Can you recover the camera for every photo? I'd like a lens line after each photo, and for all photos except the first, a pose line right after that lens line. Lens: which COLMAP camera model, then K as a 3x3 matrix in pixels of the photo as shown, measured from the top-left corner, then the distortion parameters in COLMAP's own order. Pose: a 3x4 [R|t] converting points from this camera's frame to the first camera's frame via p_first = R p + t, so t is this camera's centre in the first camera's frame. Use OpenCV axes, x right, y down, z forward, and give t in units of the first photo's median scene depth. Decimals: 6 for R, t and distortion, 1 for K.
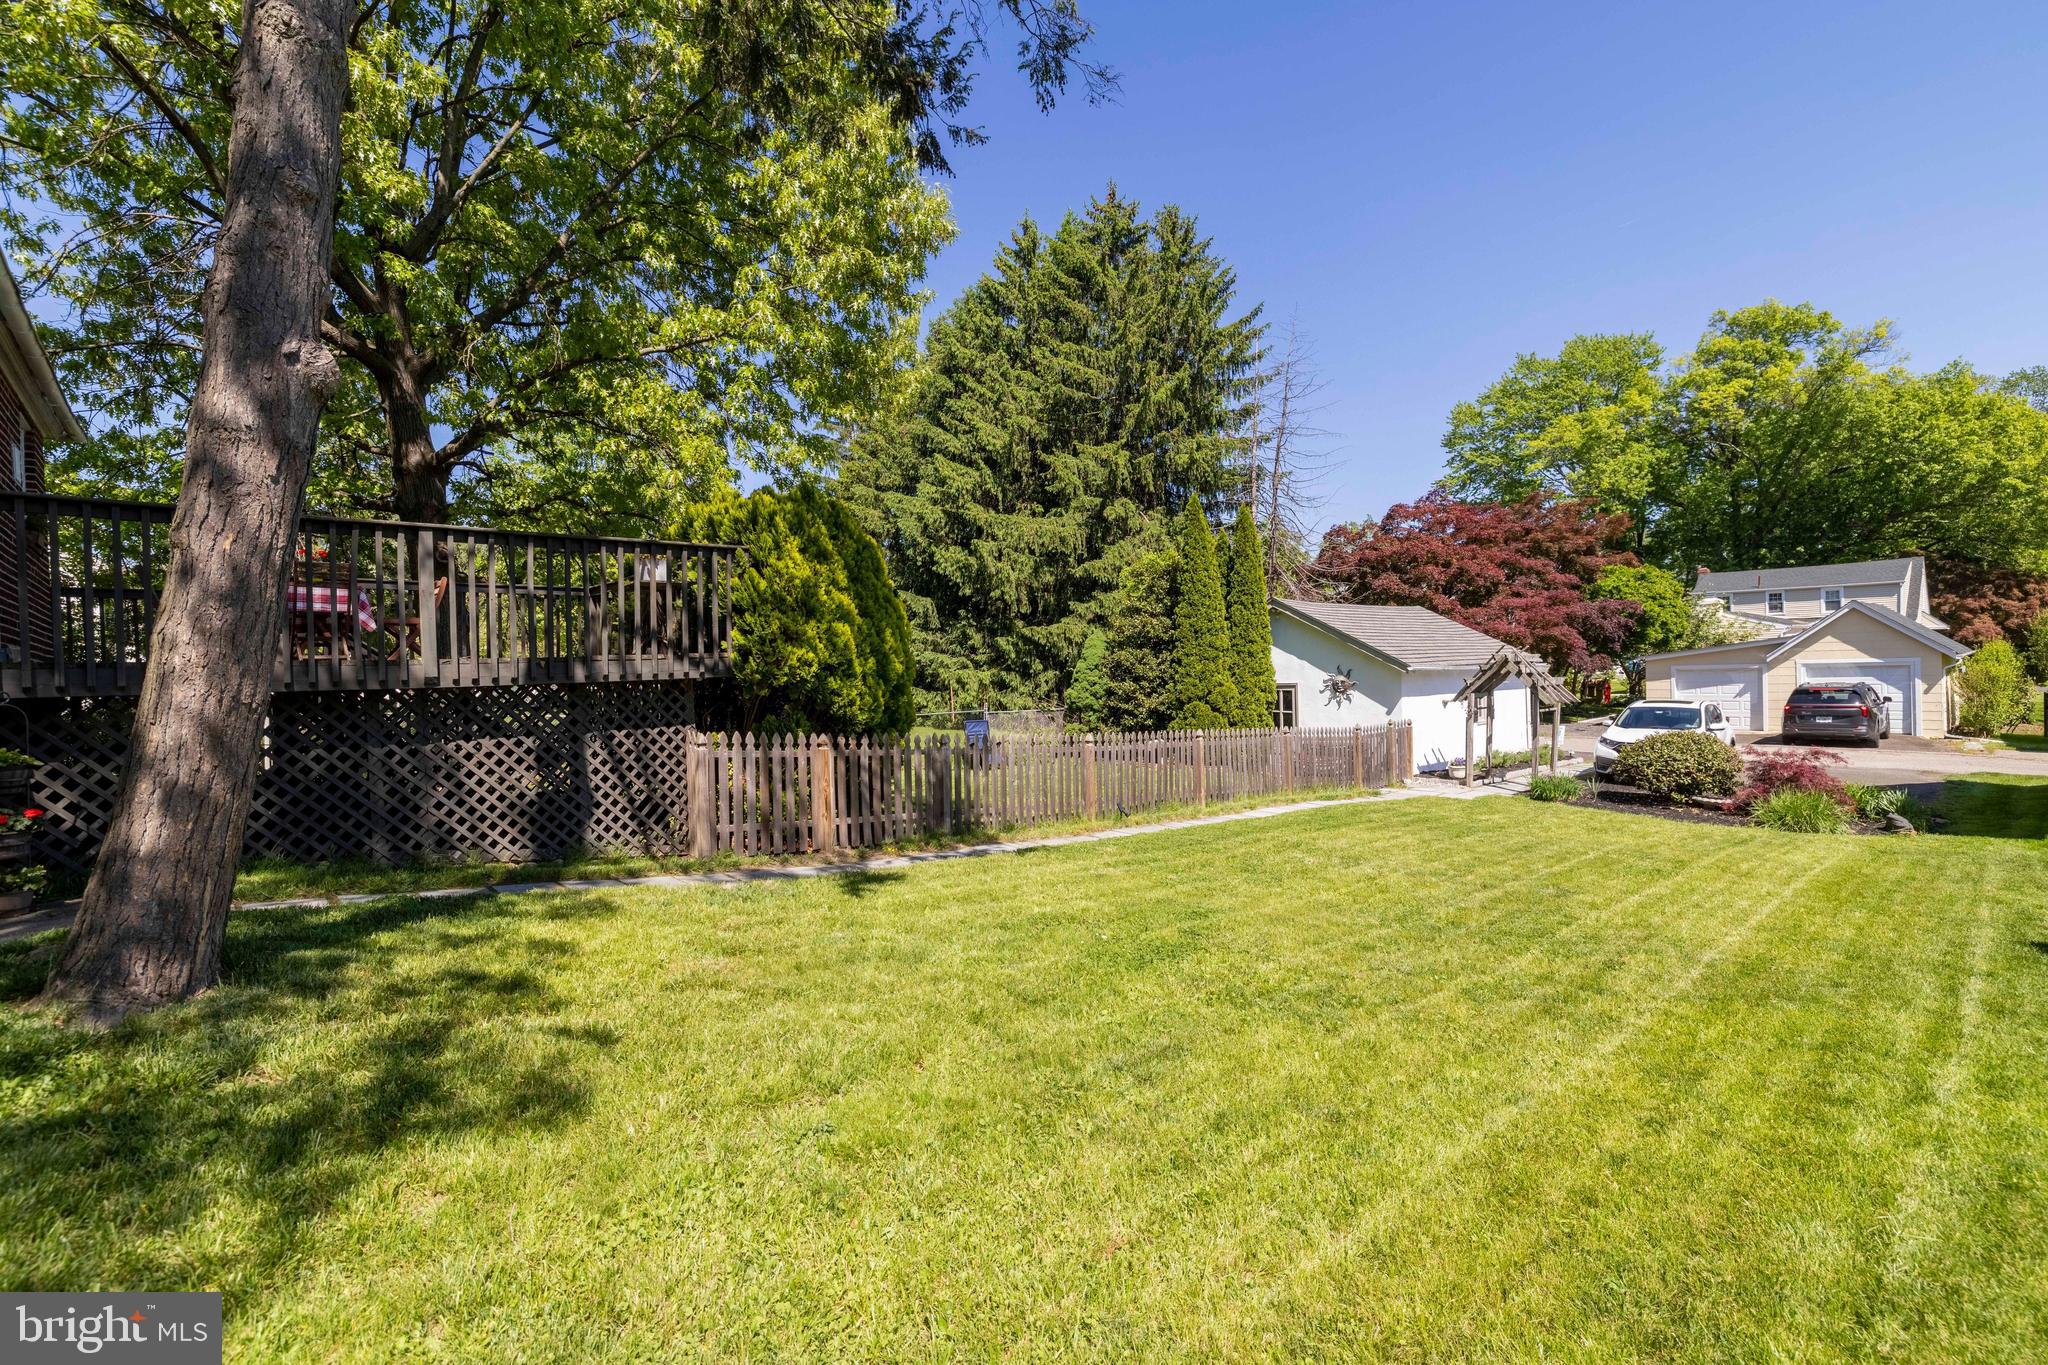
lens RADIAL K [[895.3, 0, 1008.6], [0, 895.3, 678.2], [0, 0, 1]] dist [0.001777, 0.000351]
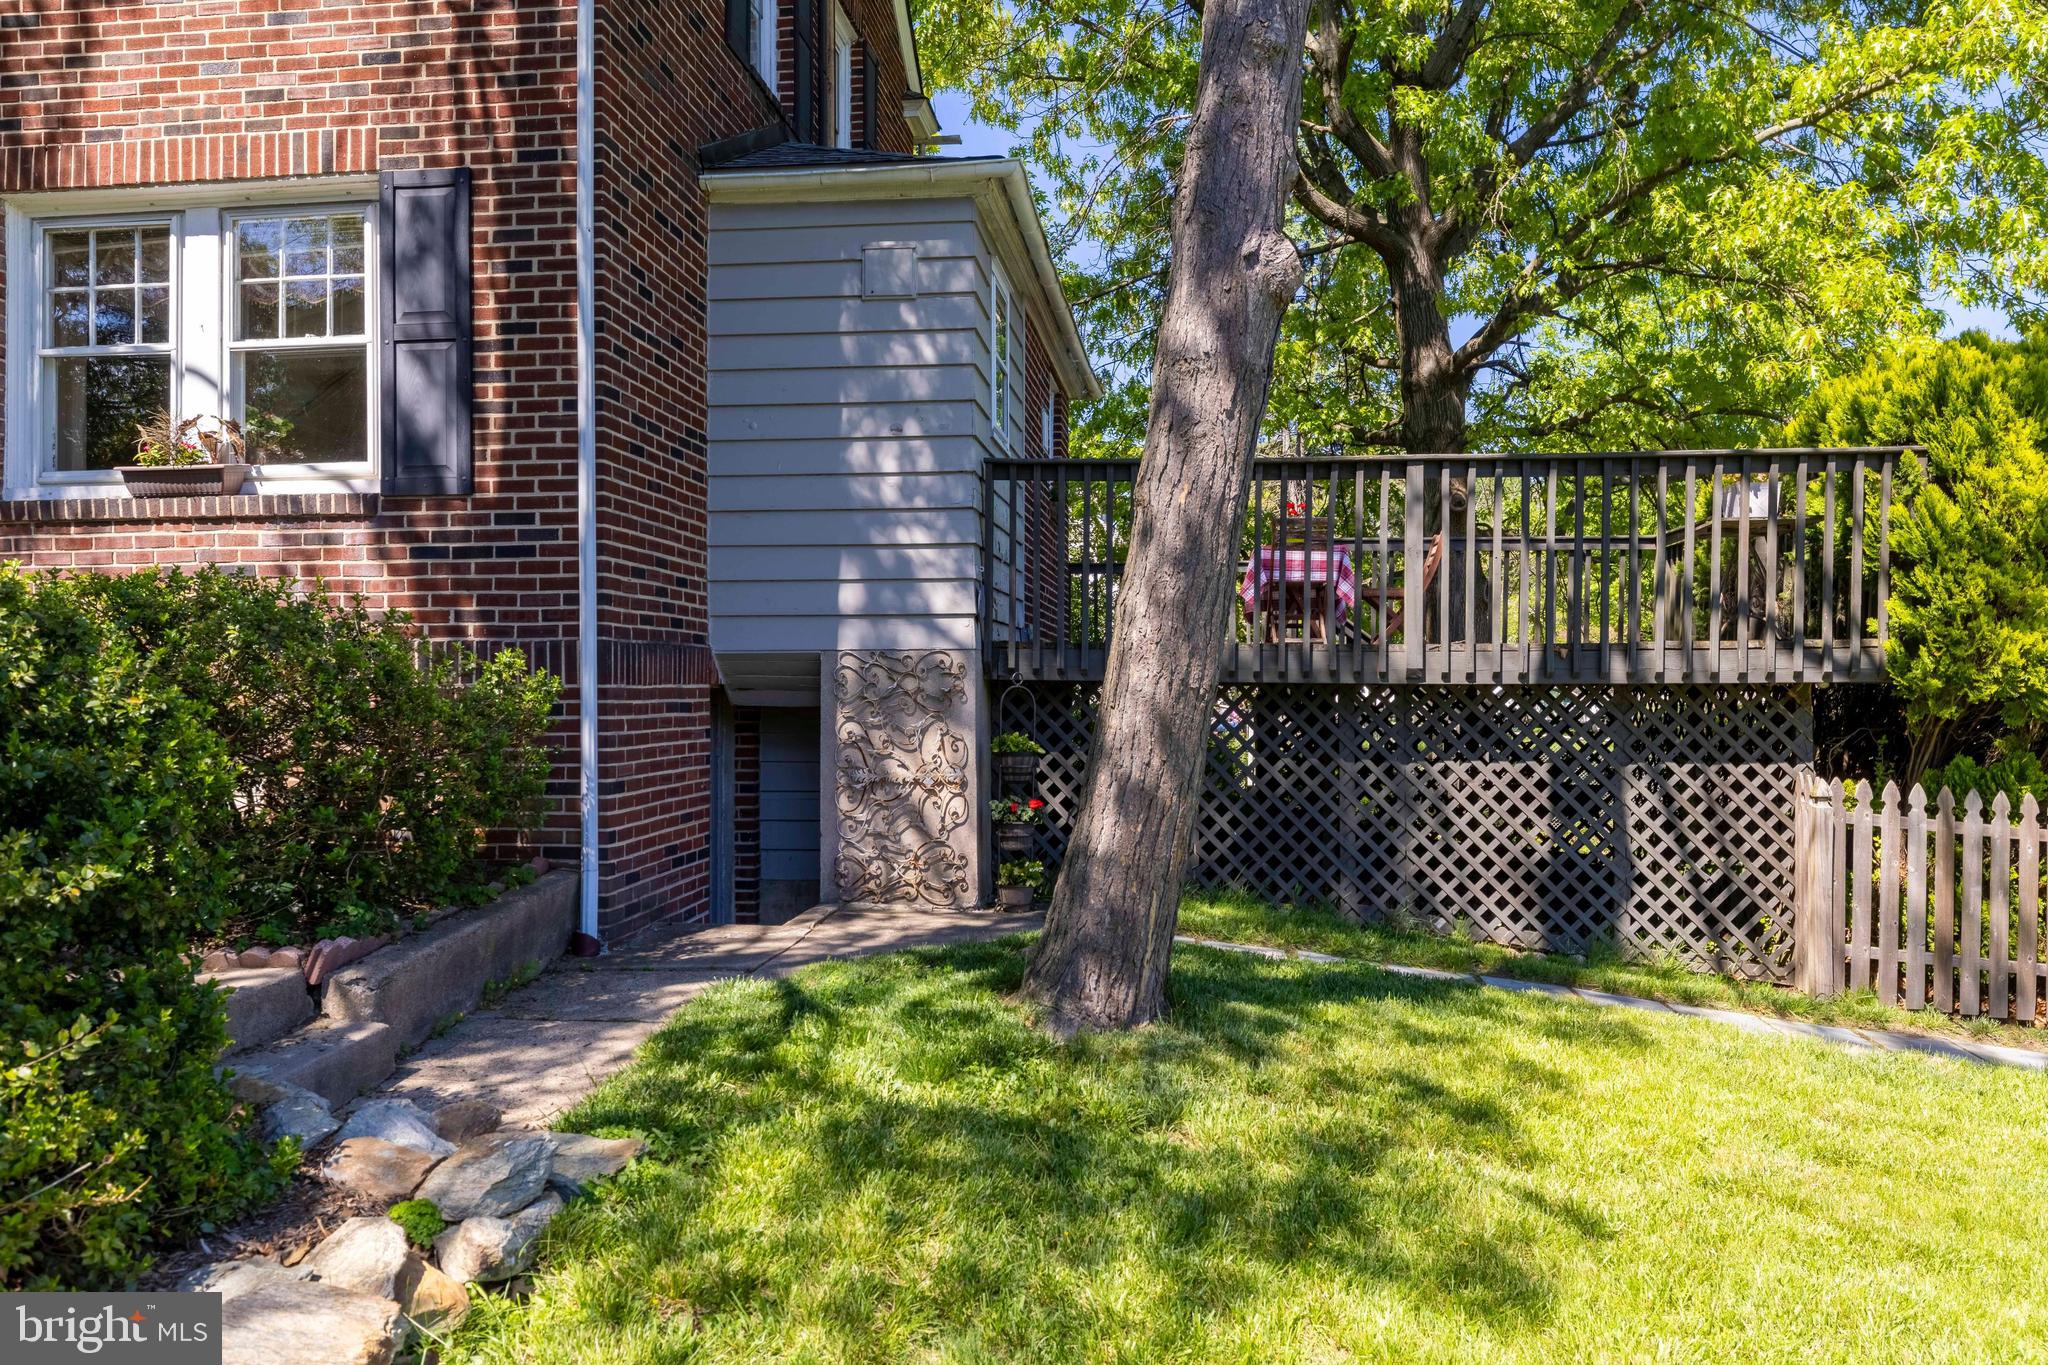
lens RADIAL K [[1456.2, 0, 1024.0], [0, 1456.2, 682.5], [0, 0, 1]] dist [0.022672, -0.048081]
pose [[0.657788, 0.029713, -0.752617, 0.022161], [-0.031158, 0.999440, 0.012225, 0.004135], [0.752558, 0.015409, 0.658345, -0.001474]]
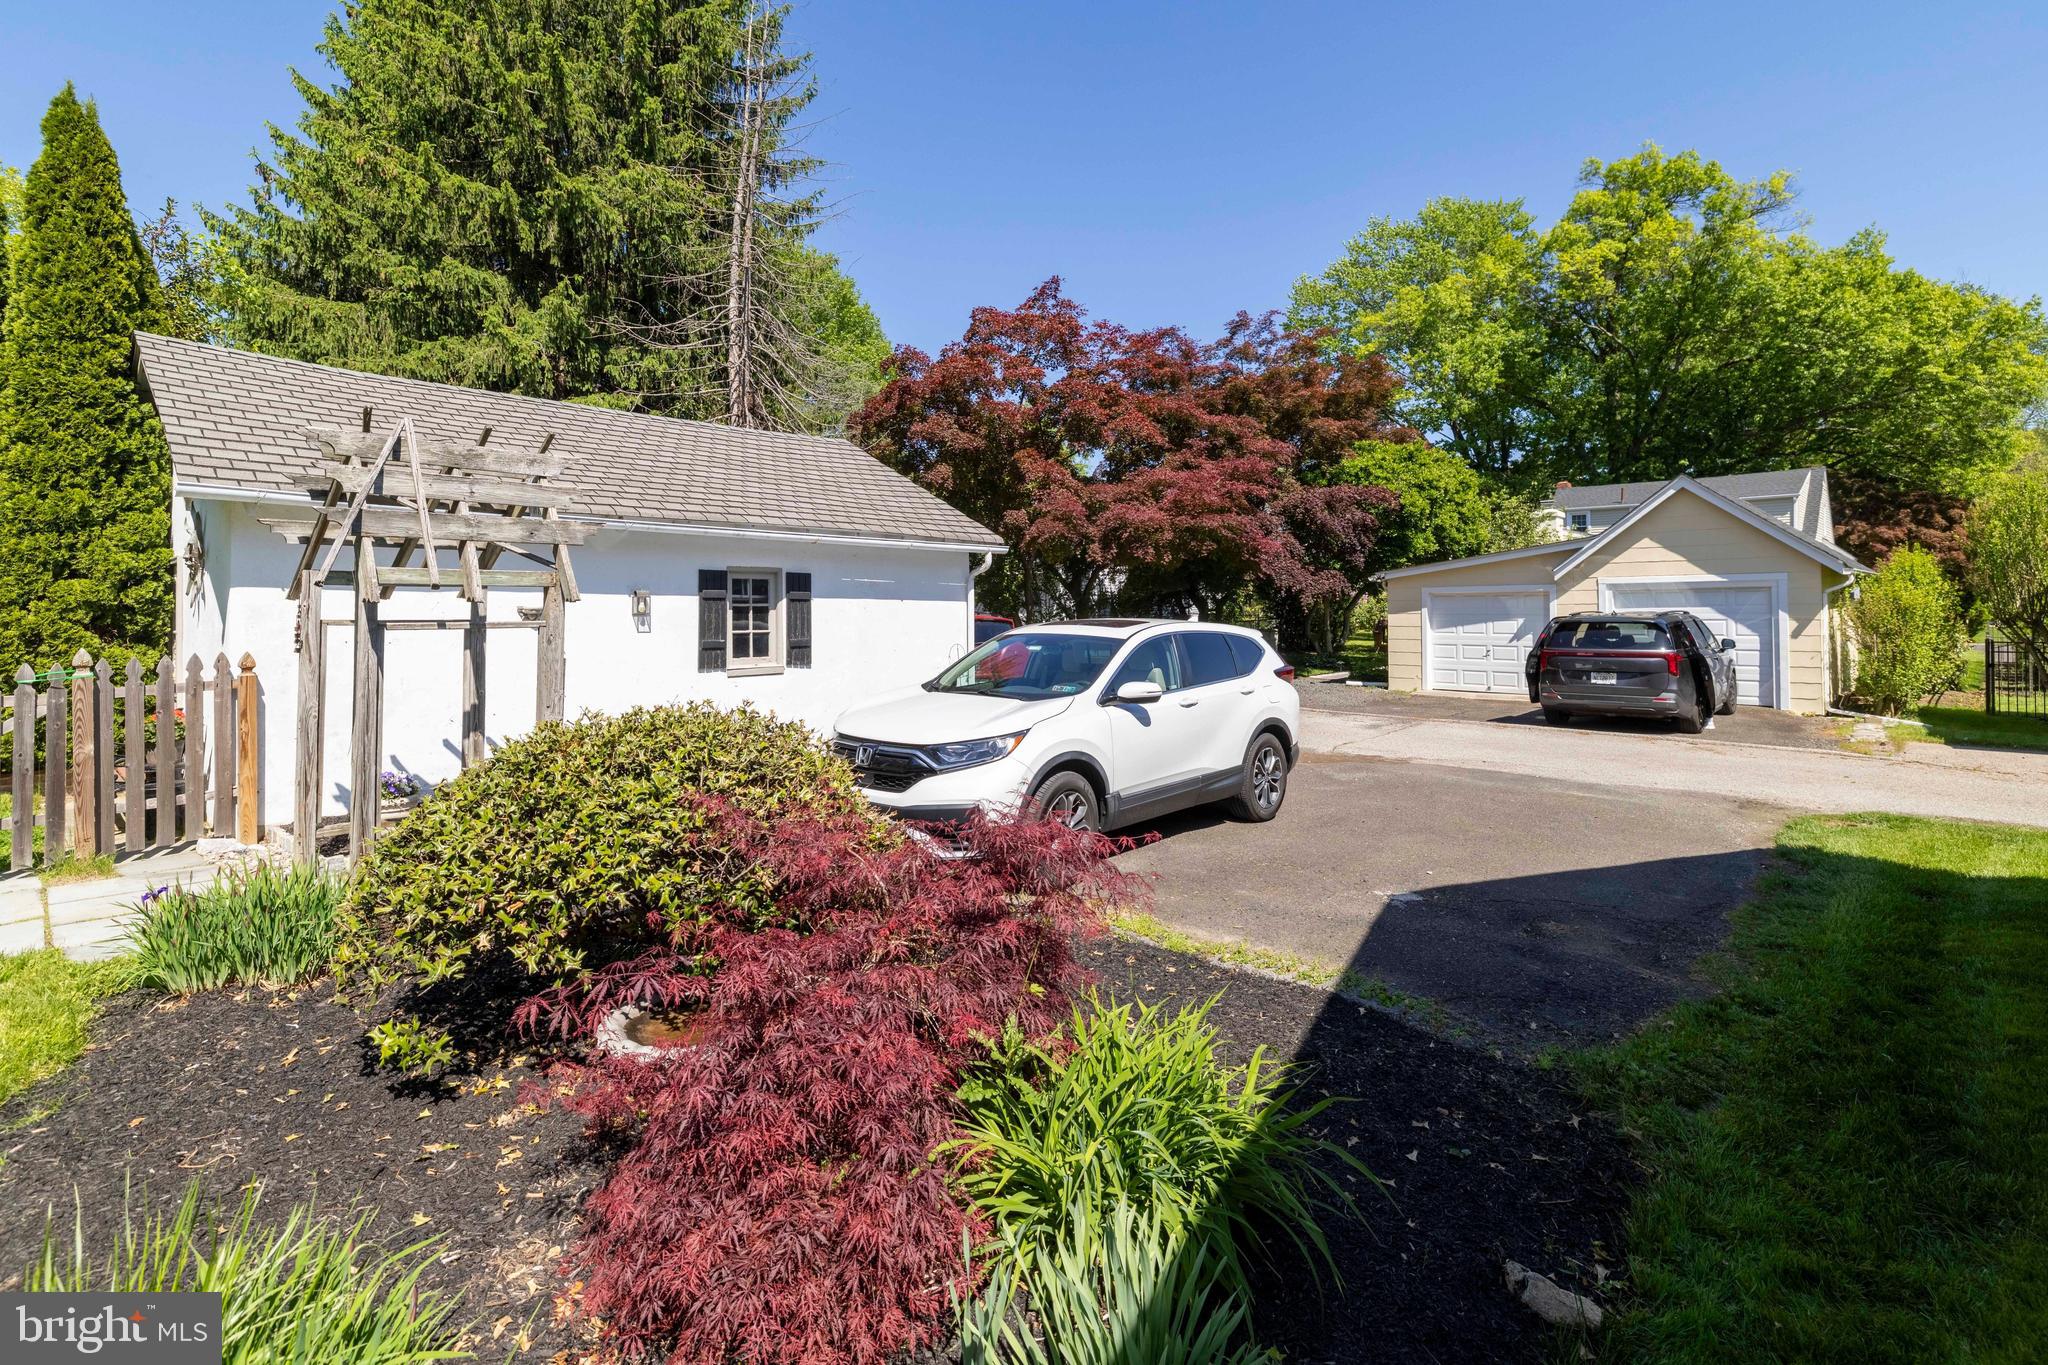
lens RADIAL K [[938.4, 0, 1026.4], [0, 938.4, 604.1], [0, 0, 1]] dist [0.000726, 0.000257]
pose [[0.997107, 0.021086, 0.073029, 1.584390], [-0.019368, 0.999521, -0.024155, 0.067088], [-0.073503, 0.022671, 0.997037, 1.423239]]
